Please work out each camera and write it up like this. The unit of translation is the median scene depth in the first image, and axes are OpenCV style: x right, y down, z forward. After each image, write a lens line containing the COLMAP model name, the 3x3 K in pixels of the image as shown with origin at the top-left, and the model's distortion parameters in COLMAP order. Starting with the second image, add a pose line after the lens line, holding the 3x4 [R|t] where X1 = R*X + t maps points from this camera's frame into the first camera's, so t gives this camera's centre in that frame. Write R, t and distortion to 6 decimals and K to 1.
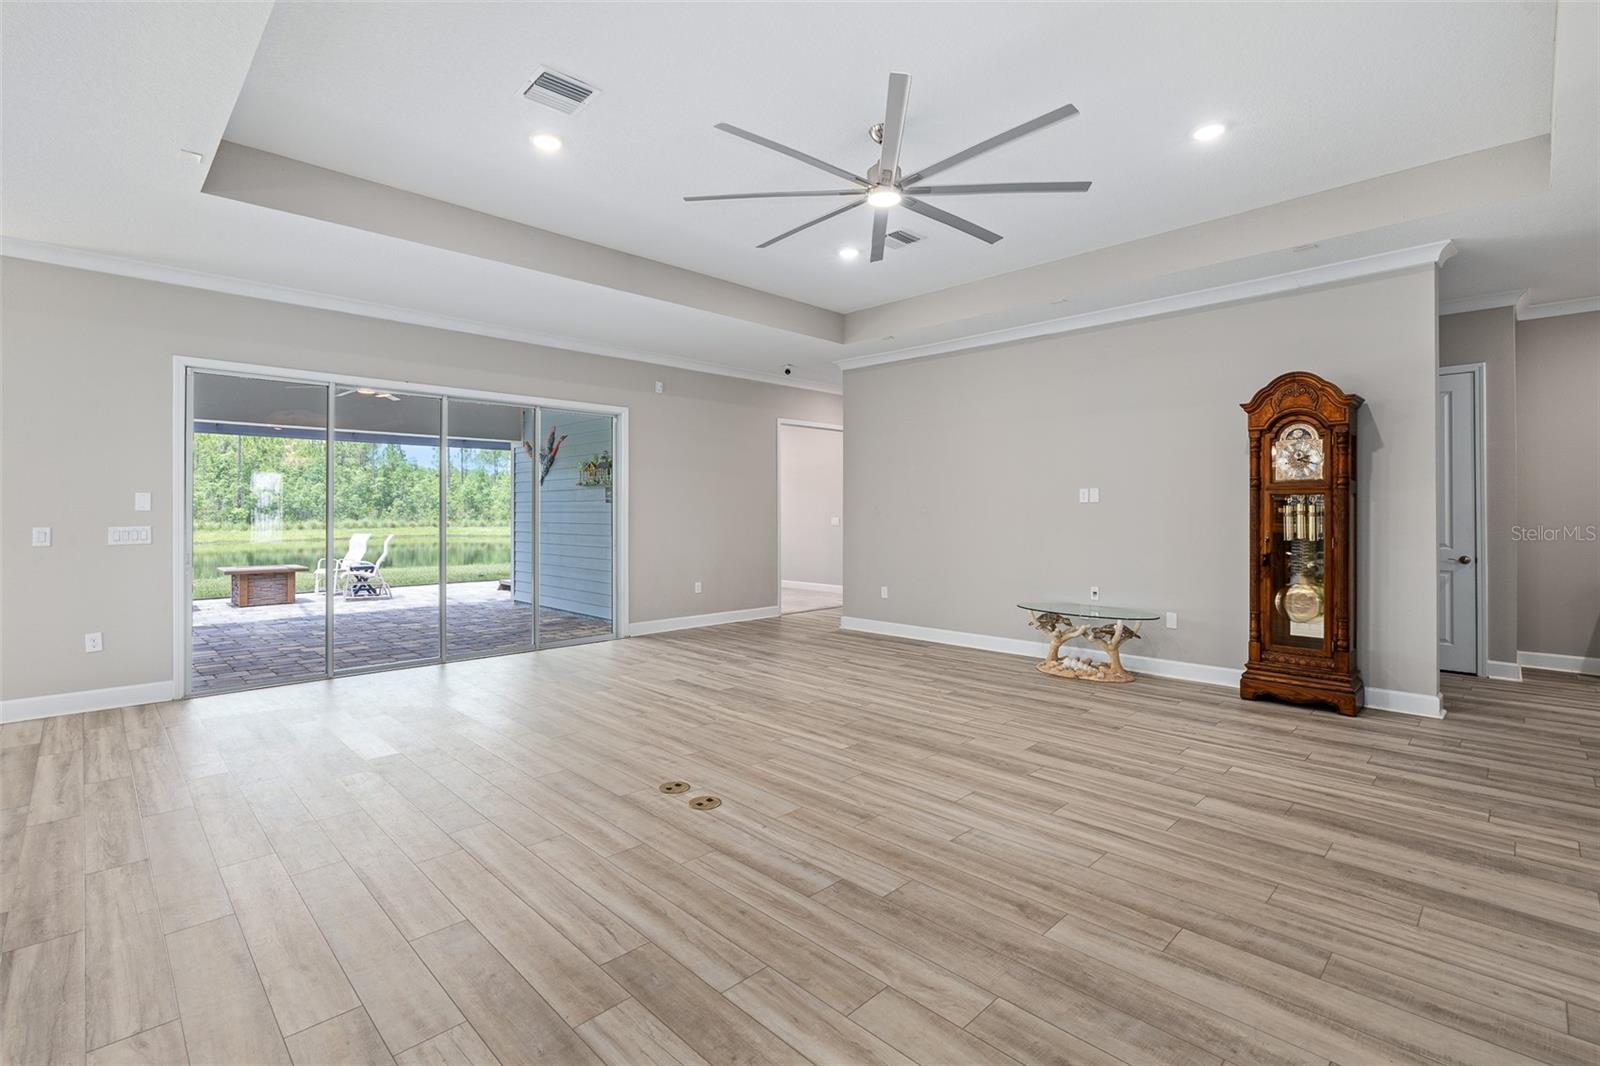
lens RADIAL K [[727.9, 0, 800.2], [0, 727.9, 509.2], [0, 0, 1]] dist [-0.001065, 0.001028]
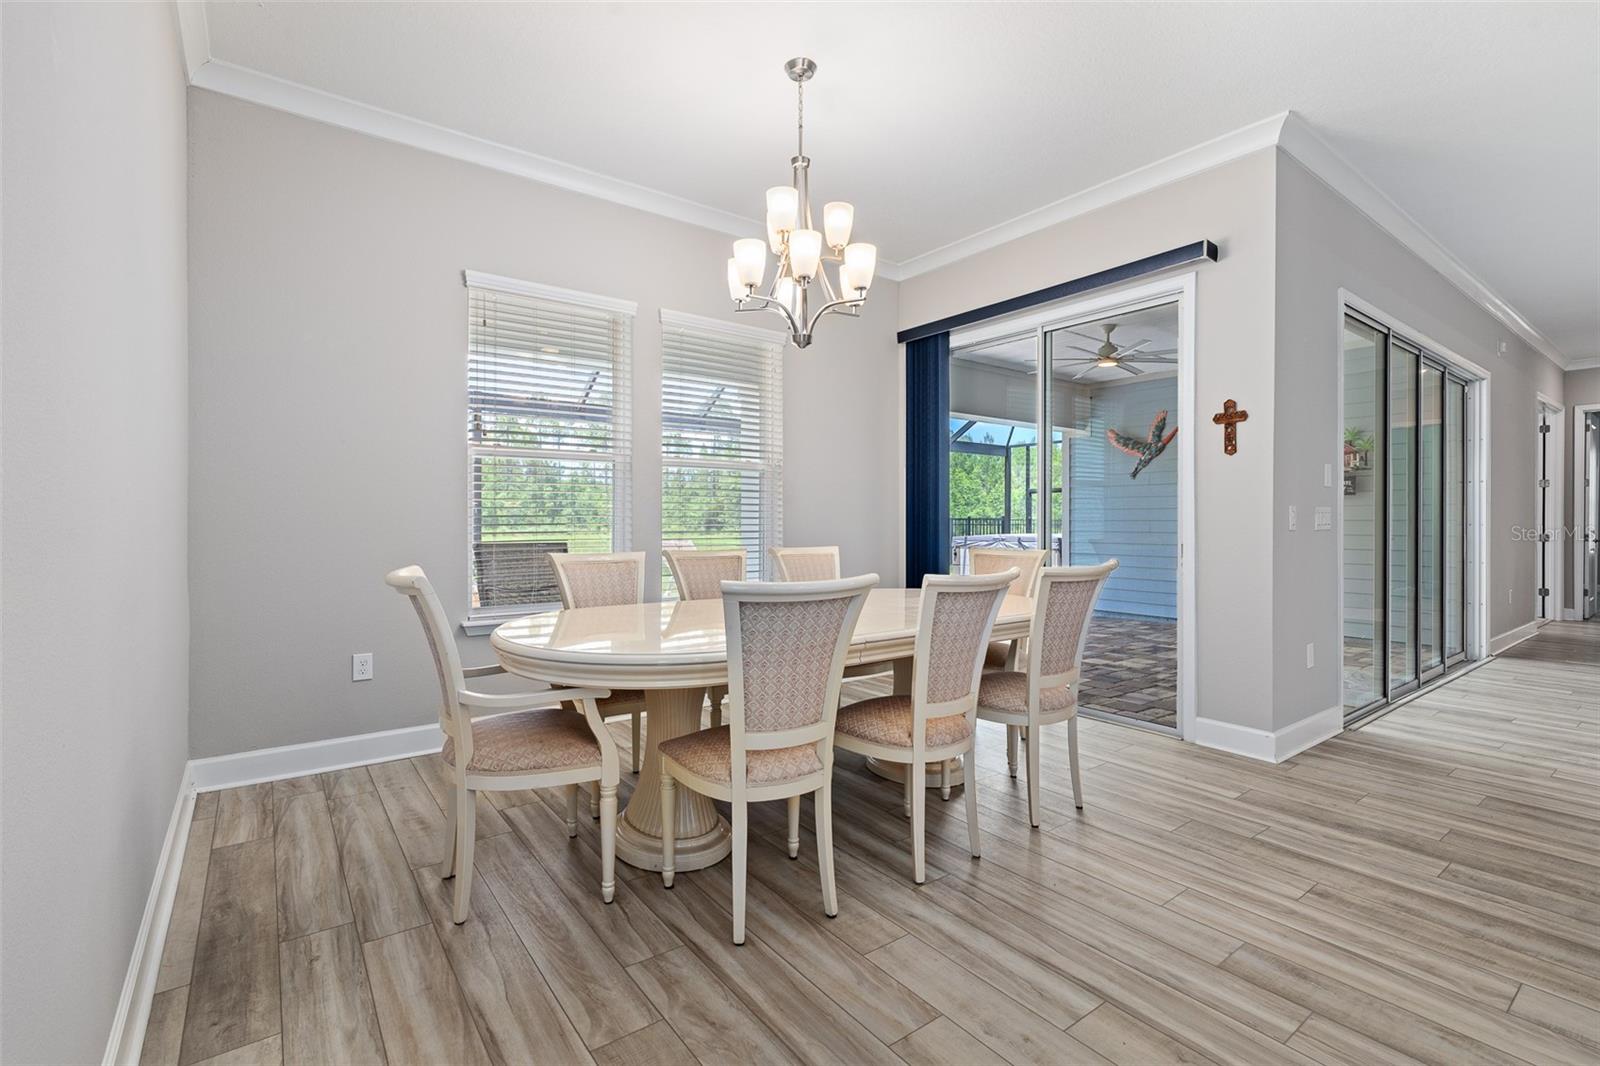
lens RADIAL K [[720.4, 0, 803.7], [0, 720.4, 527.0], [0, 0, 1]] dist [-0.000907, 0.000396]
pose [[0.991287, 0.003556, -0.131669, -1.531090], [-0.002228, 0.999945, 0.010234, 0.043211], [0.131698, -0.009851, 0.991241, 0.186659]]
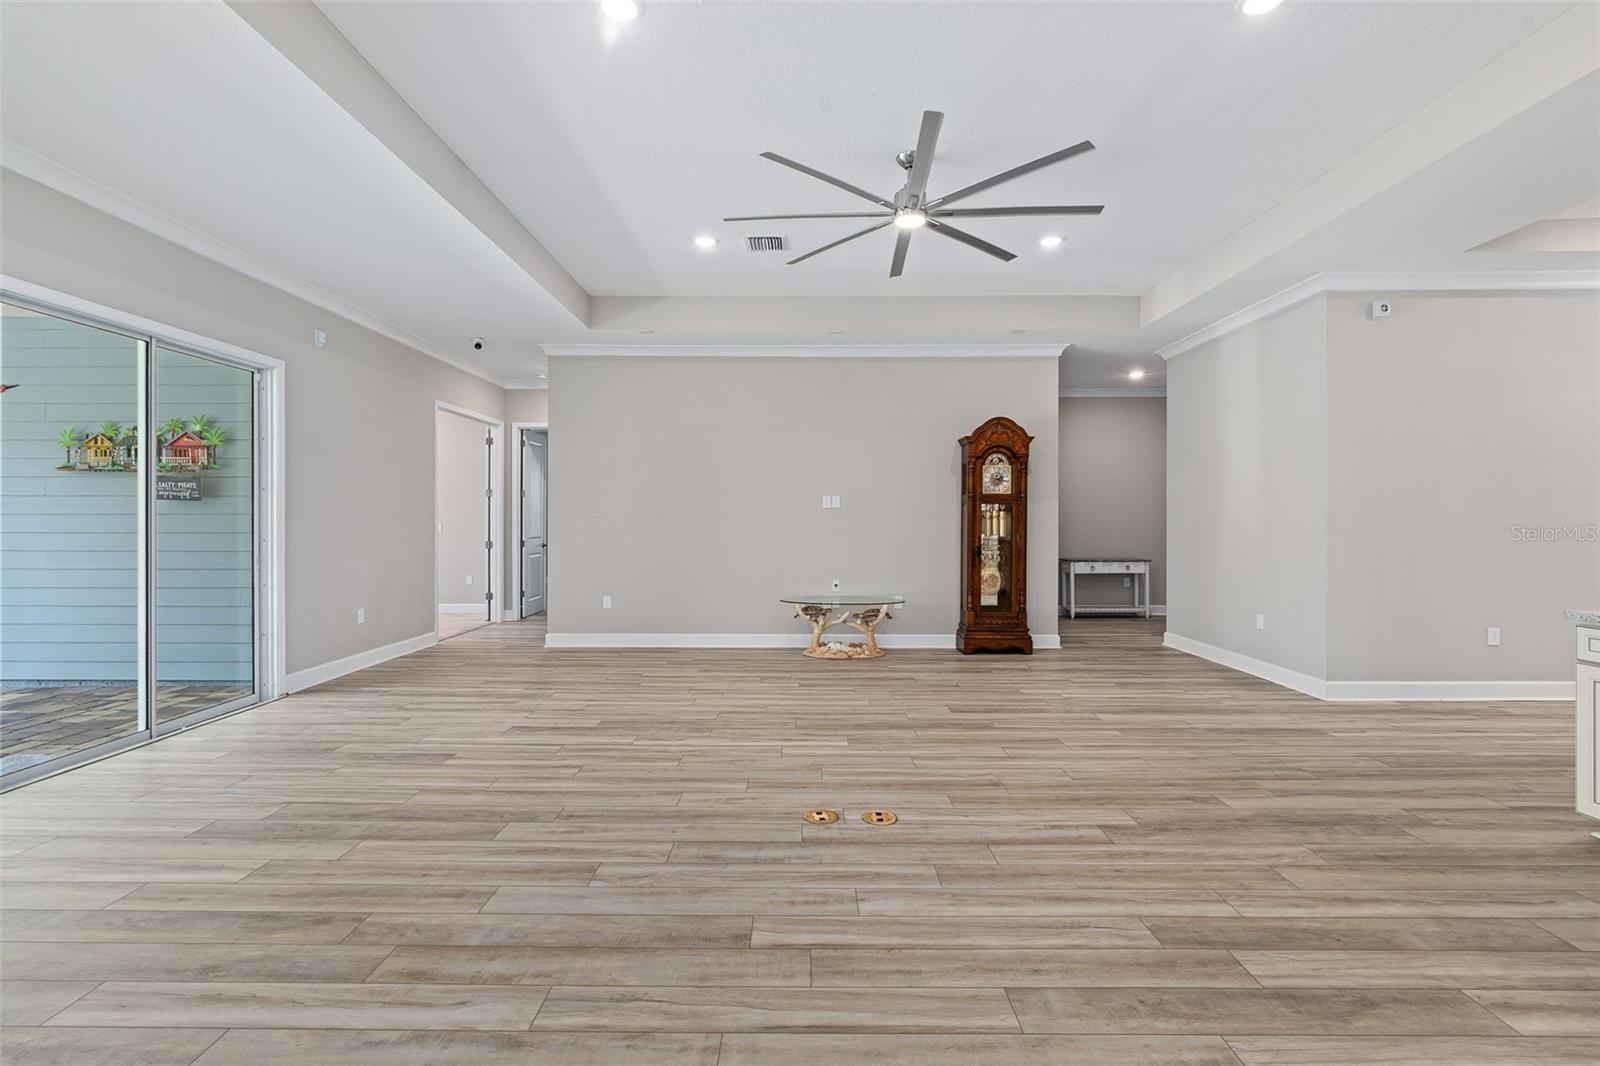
lens RADIAL K [[723.3, 0, 796.0], [0, 723.3, 518.5], [0, 0, 1]] dist [-0.001809, 0.000402]
pose [[0.709392, 0.003654, 0.704805, -0.646293], [-0.004099, 0.999991, -0.001059, 0.012534], [-0.704803, -0.002138, 0.709400, 0.306407]]
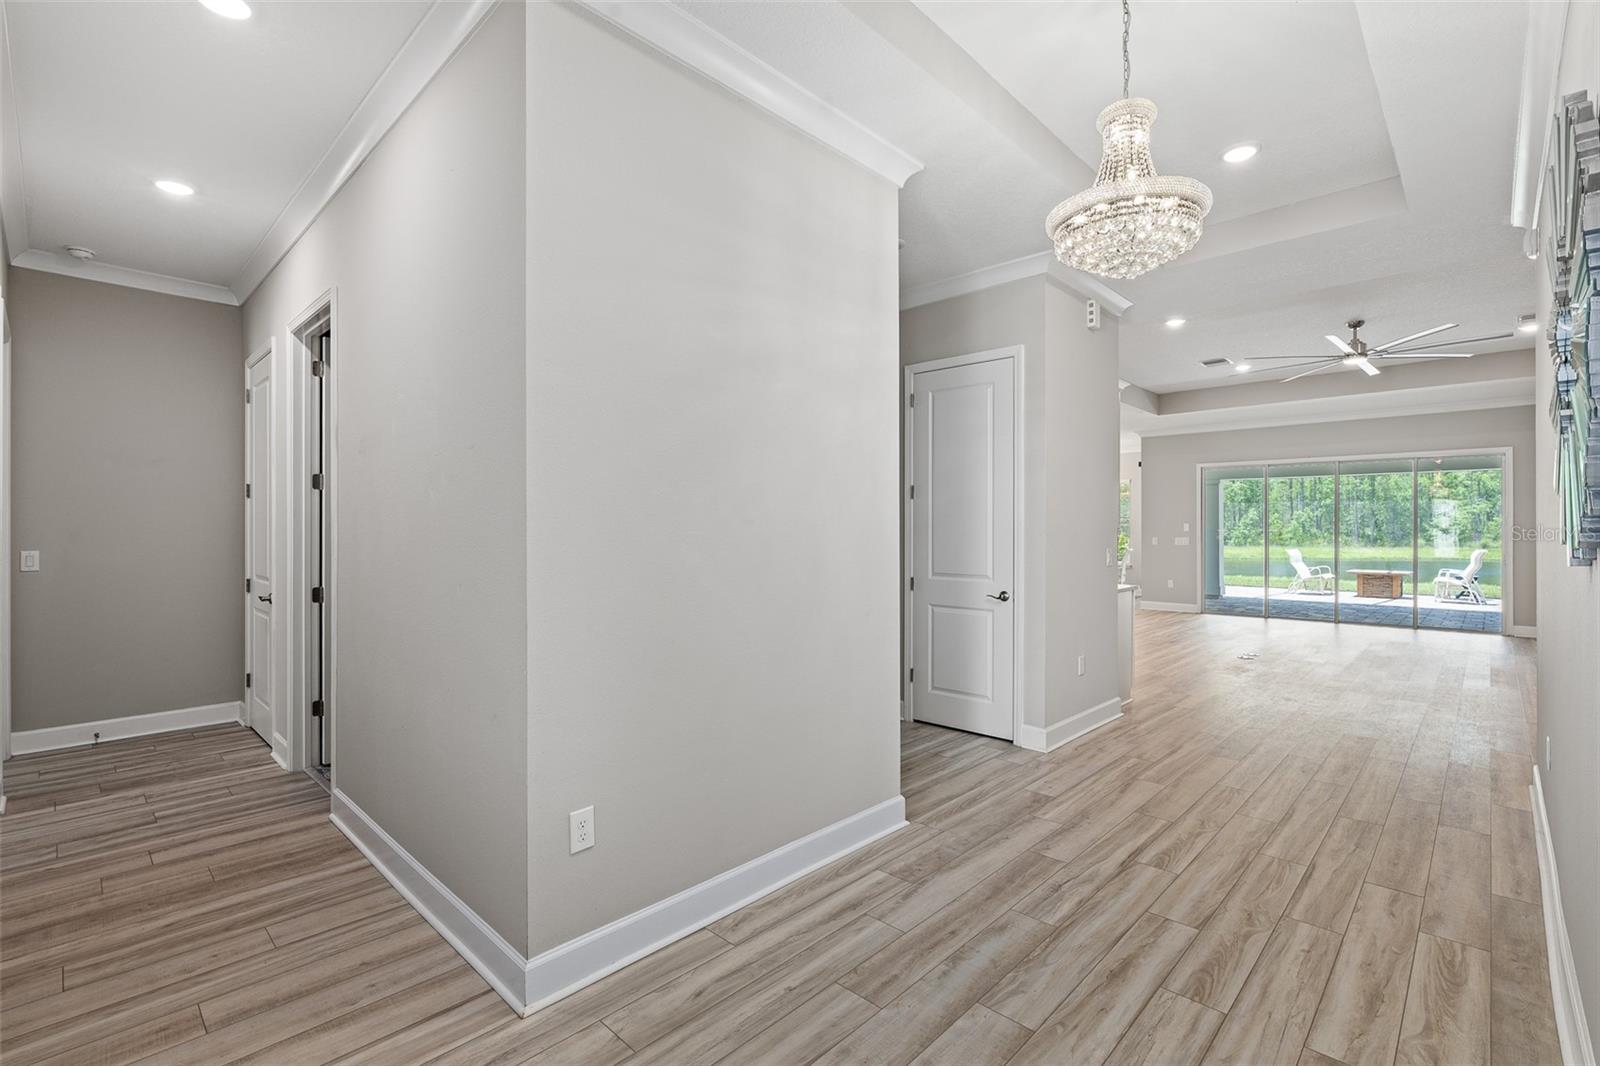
lens RADIAL K [[720.4, 0, 803.7], [0, 720.4, 527.0], [0, 0, 1]] dist [-0.000907, 0.000396]
pose [[0.031405, -0.002520, -0.999504, 1.588691], [0.003862, 0.999990, -0.002400, -0.012600], [0.999499, -0.003784, 0.031414, -0.365460]]
